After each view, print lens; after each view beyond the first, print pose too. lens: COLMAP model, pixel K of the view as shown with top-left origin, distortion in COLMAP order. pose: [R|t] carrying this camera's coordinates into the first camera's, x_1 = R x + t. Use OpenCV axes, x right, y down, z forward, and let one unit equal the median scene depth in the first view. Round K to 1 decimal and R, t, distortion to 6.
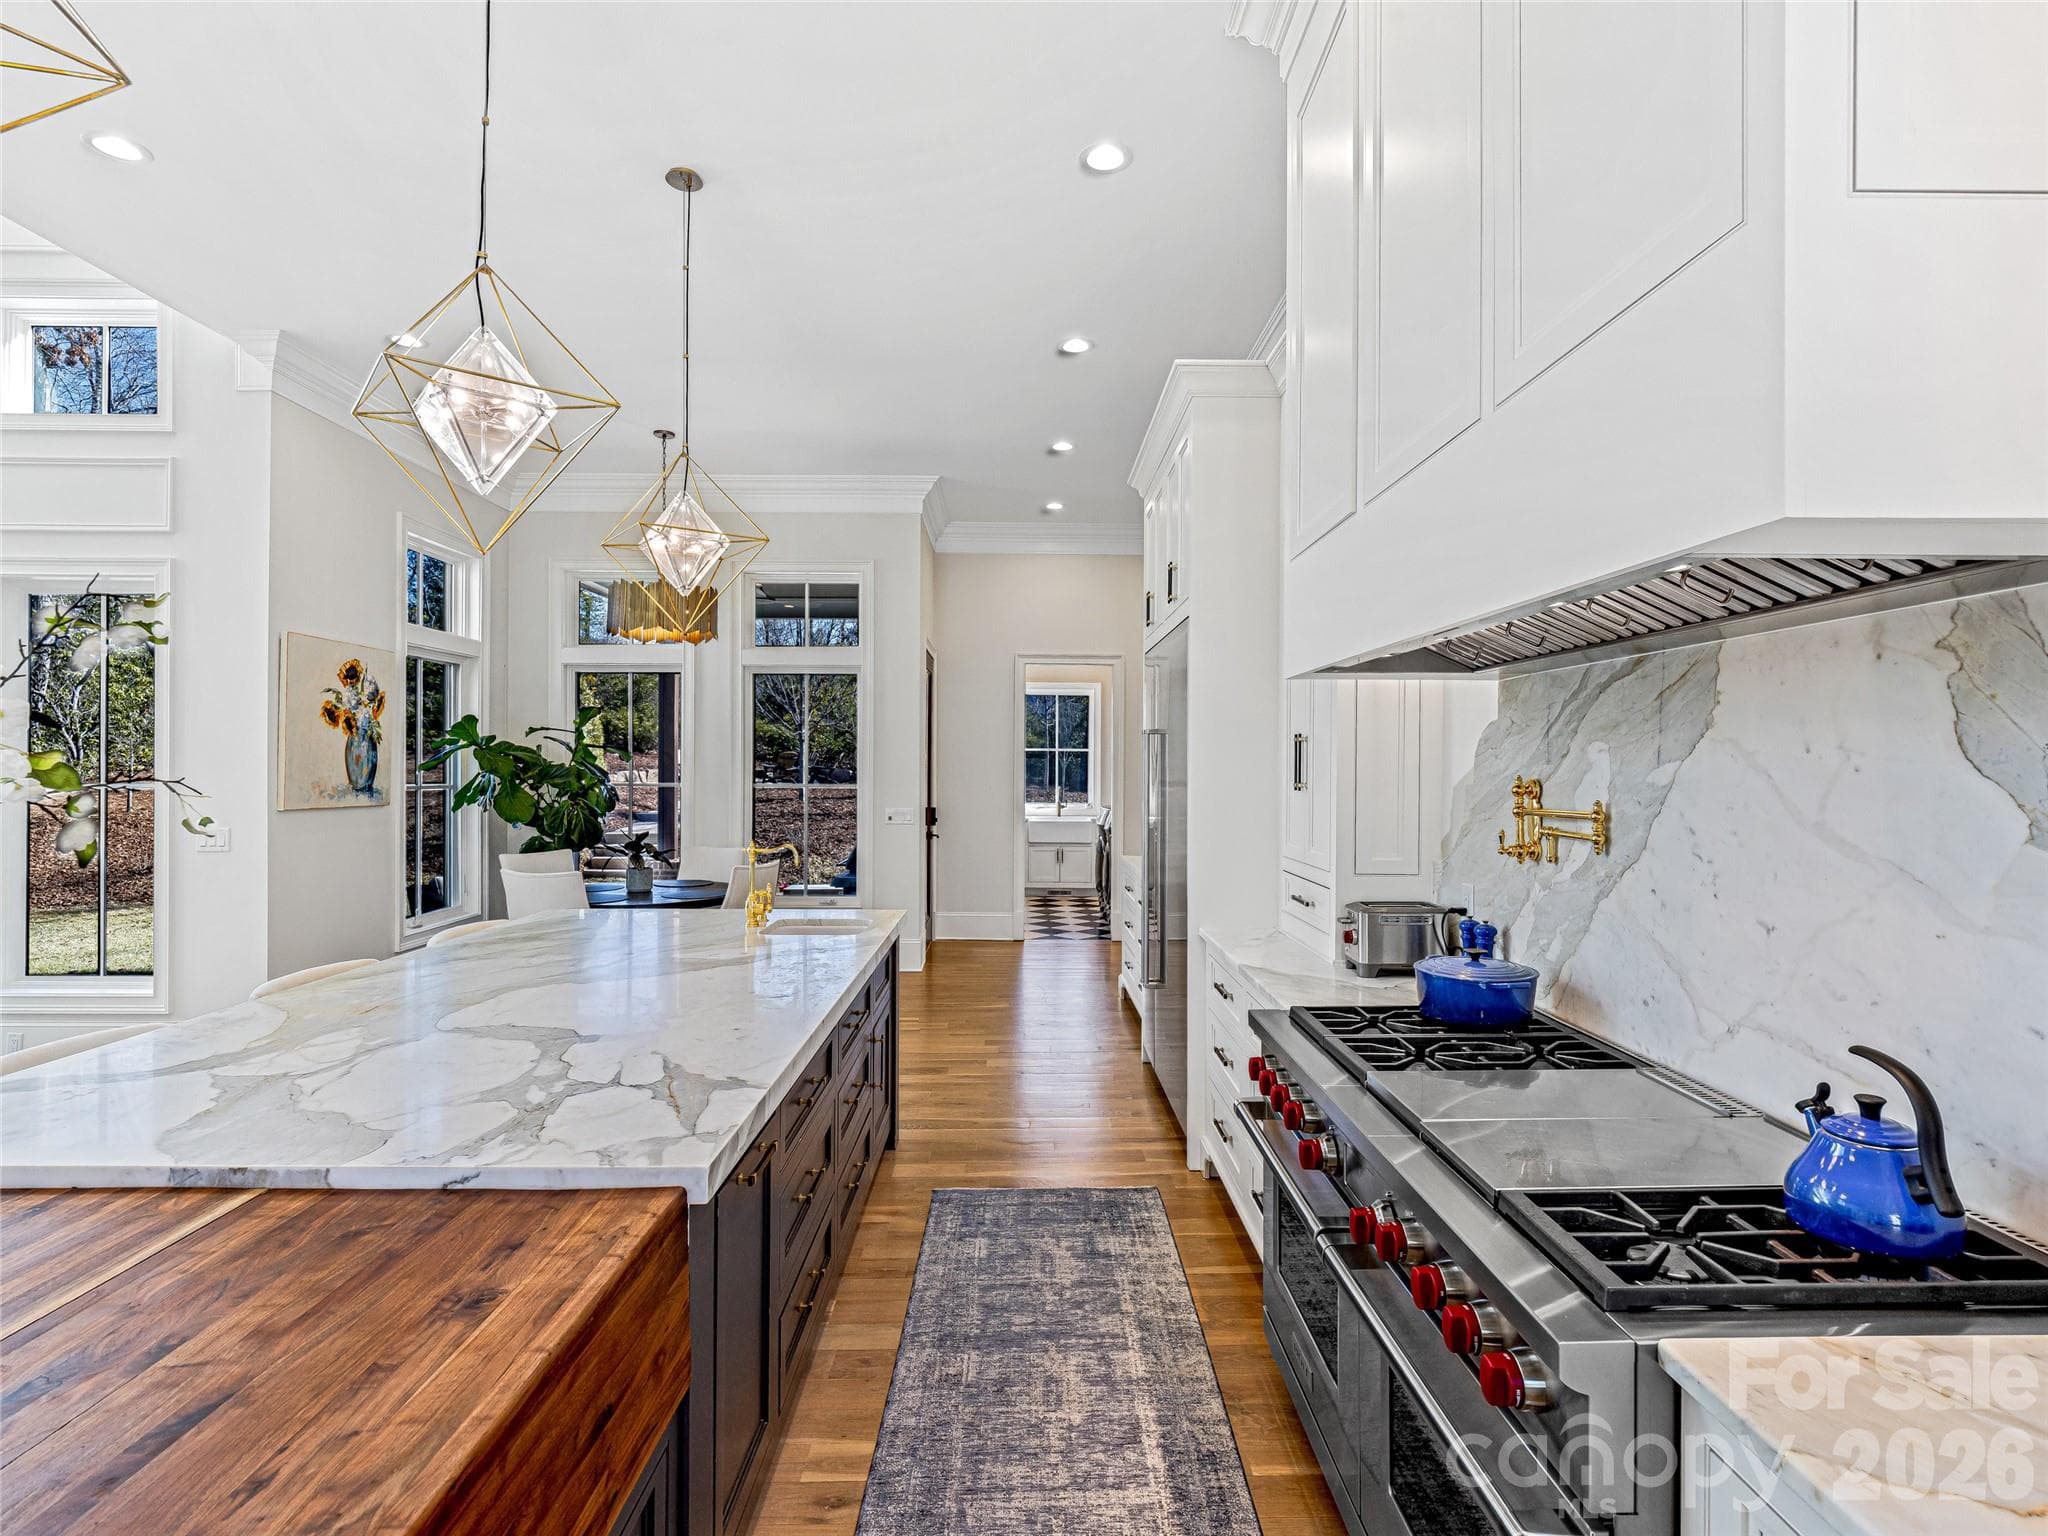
lens RADIAL K [[1042.5, 0, 1024.0], [0, 1042.5, 768.0], [0, 0, 1]] dist [0.001600, -0.001563]
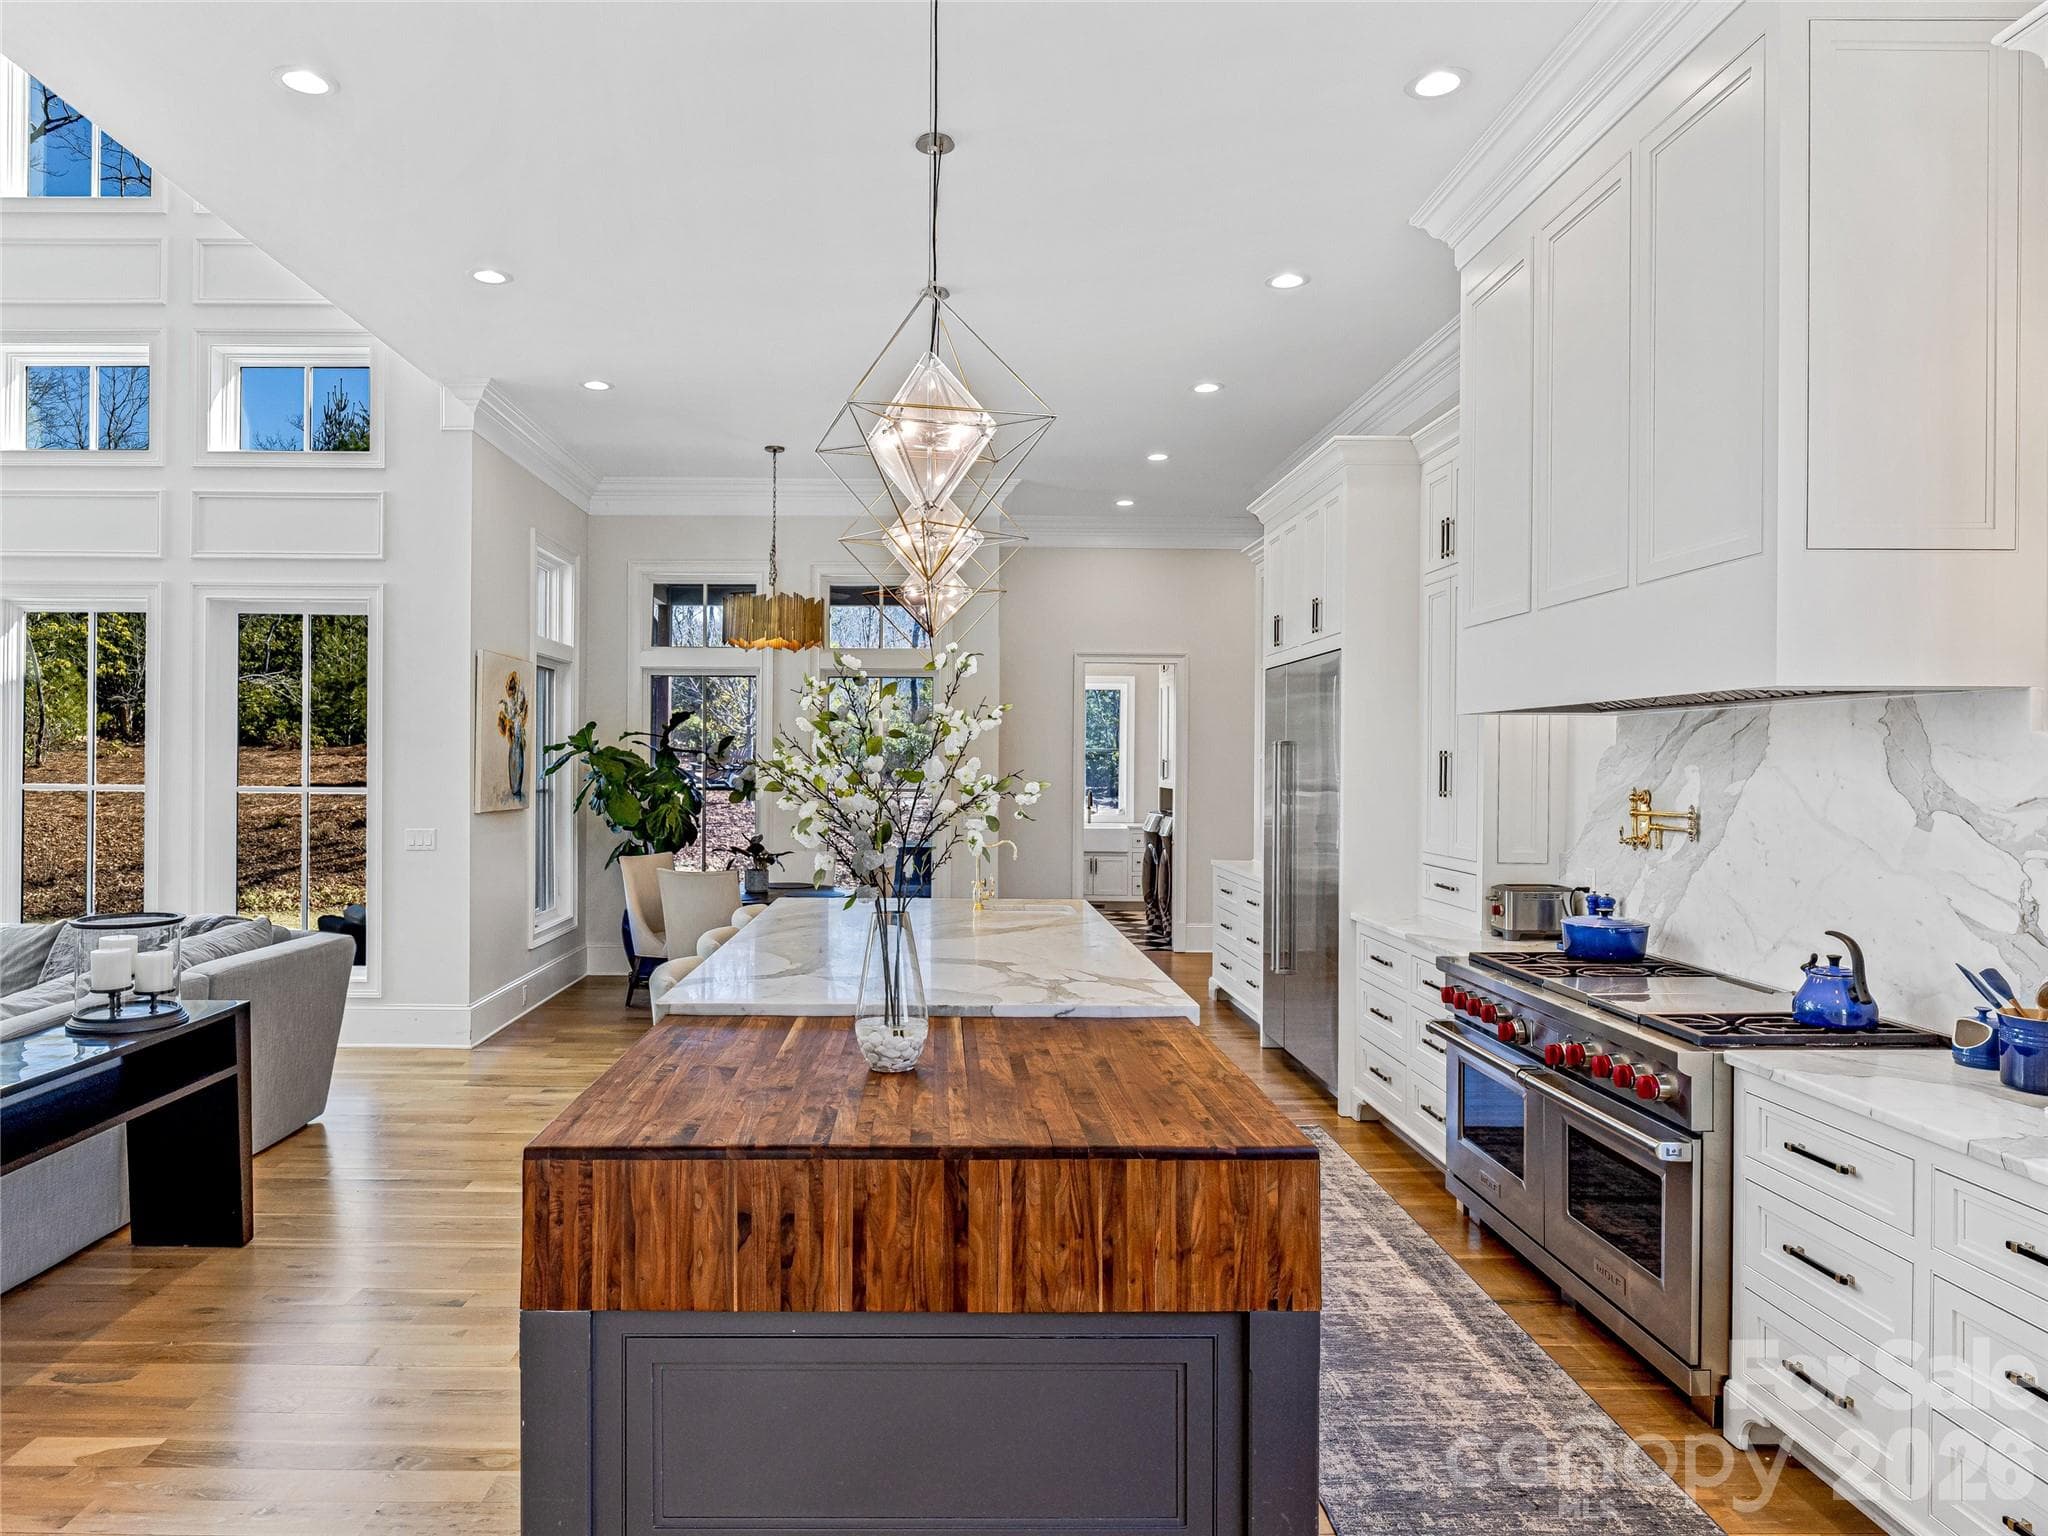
lens RADIAL K [[1312.7, 0, 939.0], [0, 1312.7, 770.3], [0, 0, 1]] dist [-0.005483, 0.000433]
pose [[0.999951, 0.001699, -0.009773, -0.406930], [-0.001660, 0.999991, 0.003932, -0.019136], [0.009779, -0.003915, 0.999945, -0.708156]]
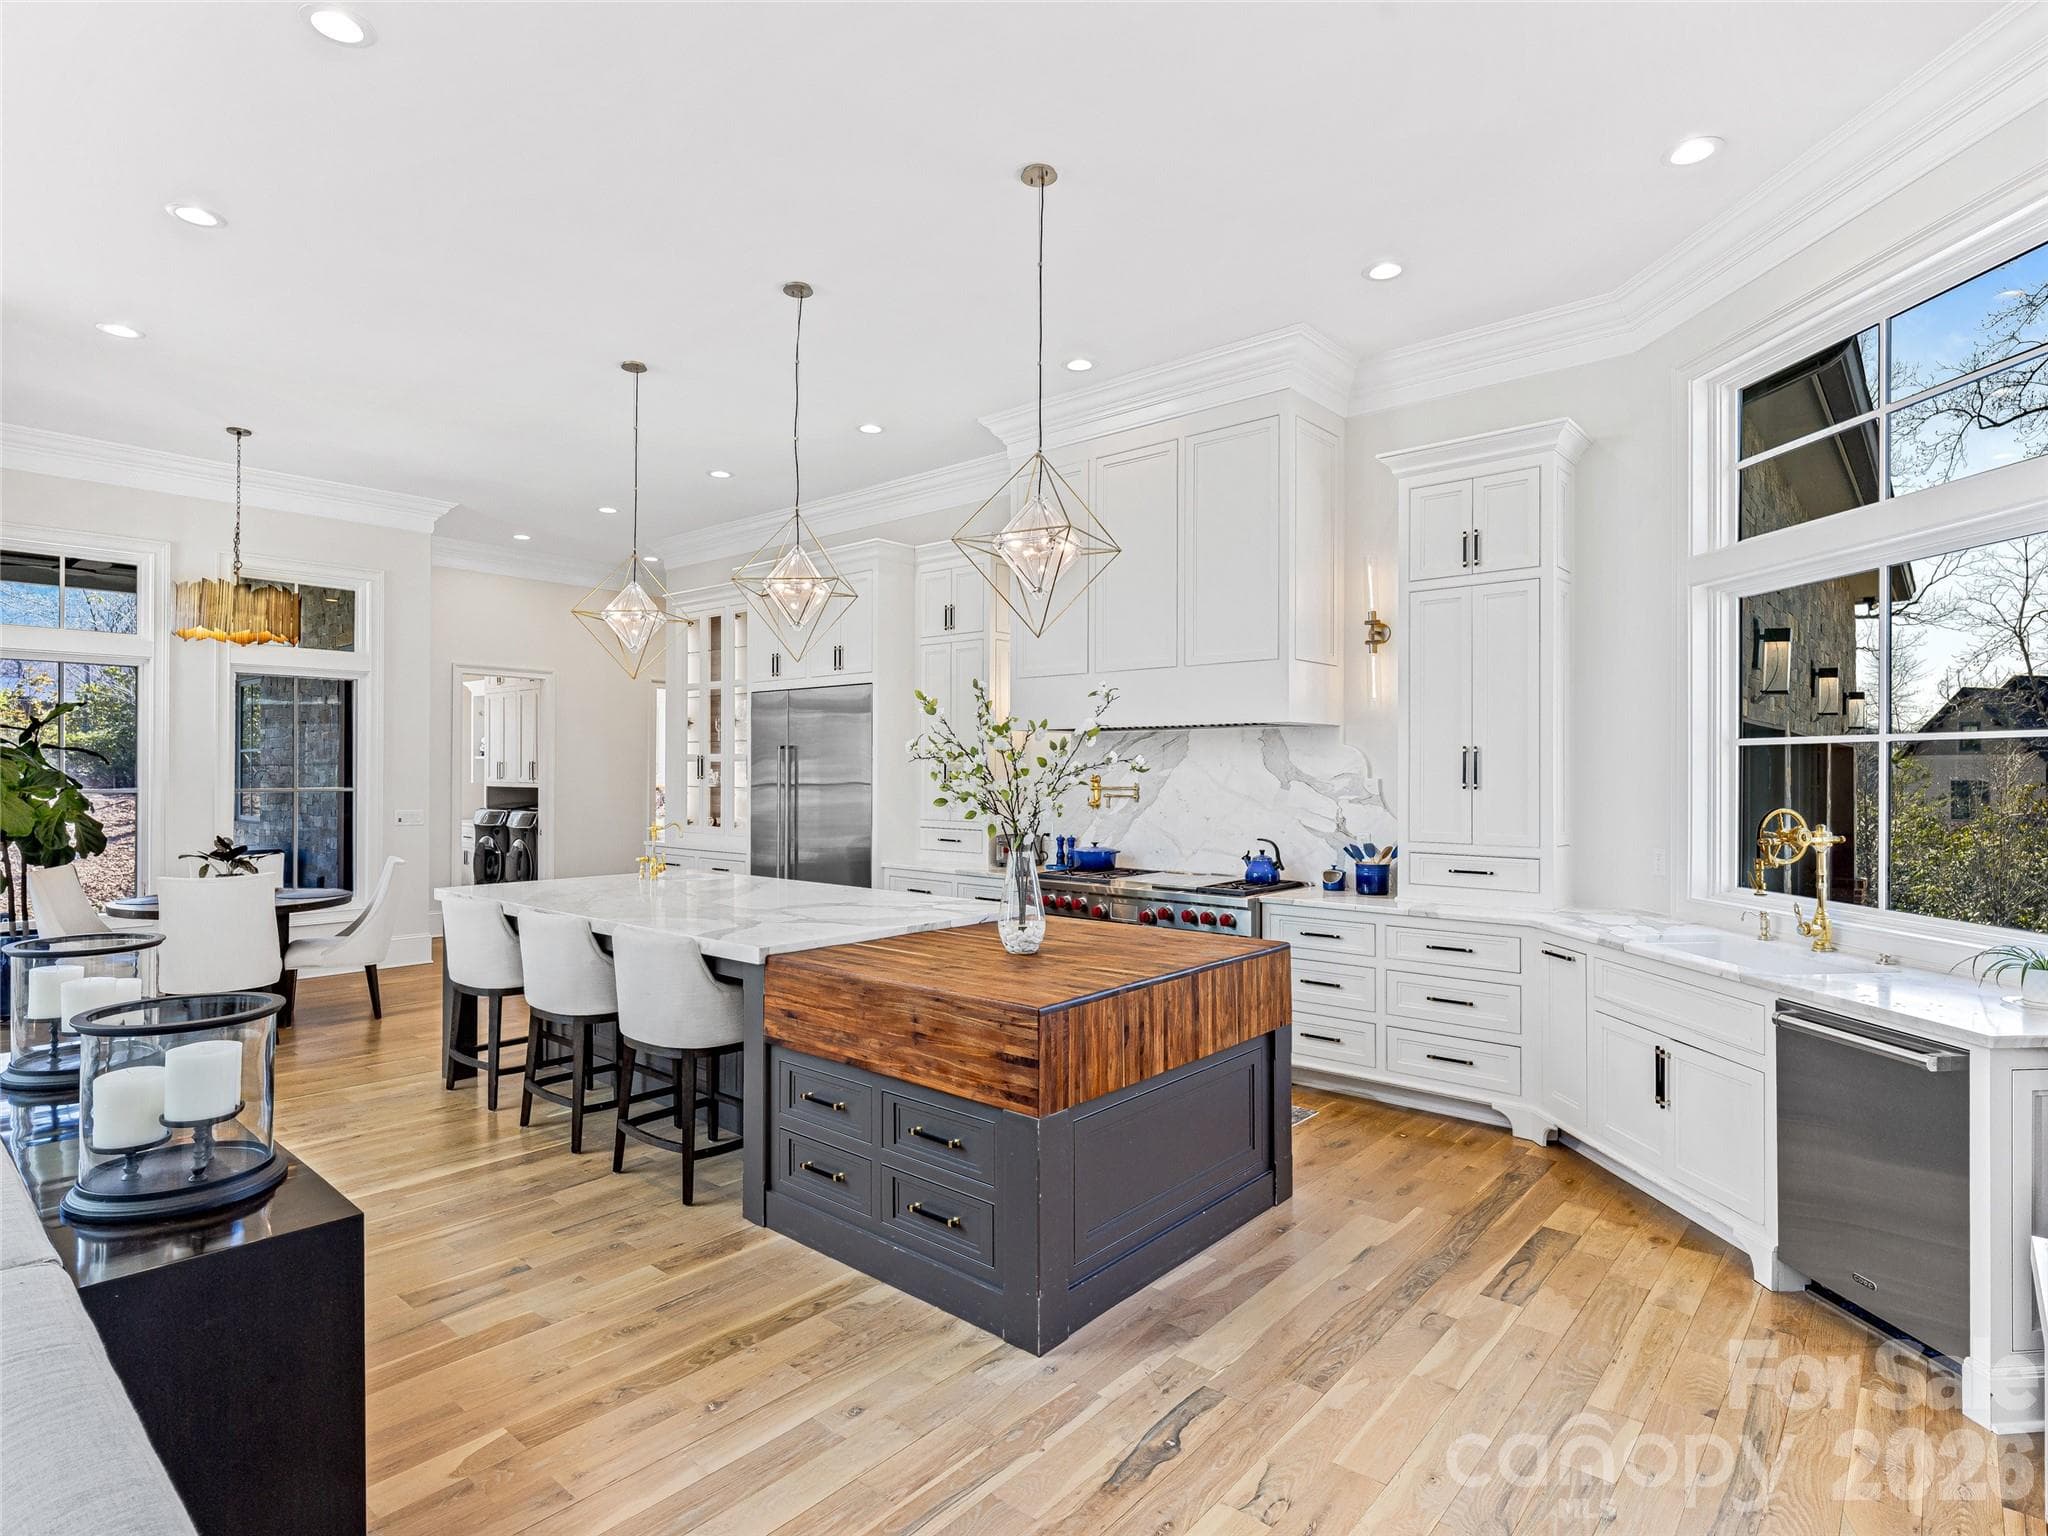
lens RADIAL K [[1075.9, 0, 1024.0], [0, 1075.9, 768.0], [0, 0, 1]] dist [0.001583, -0.000405]
pose [[0.663909, 0.001745, 0.747811, -1.443218], [0.001925, 0.999990, -0.004043, 0.003225], [-0.747811, 0.004124, 0.663899, -0.537911]]
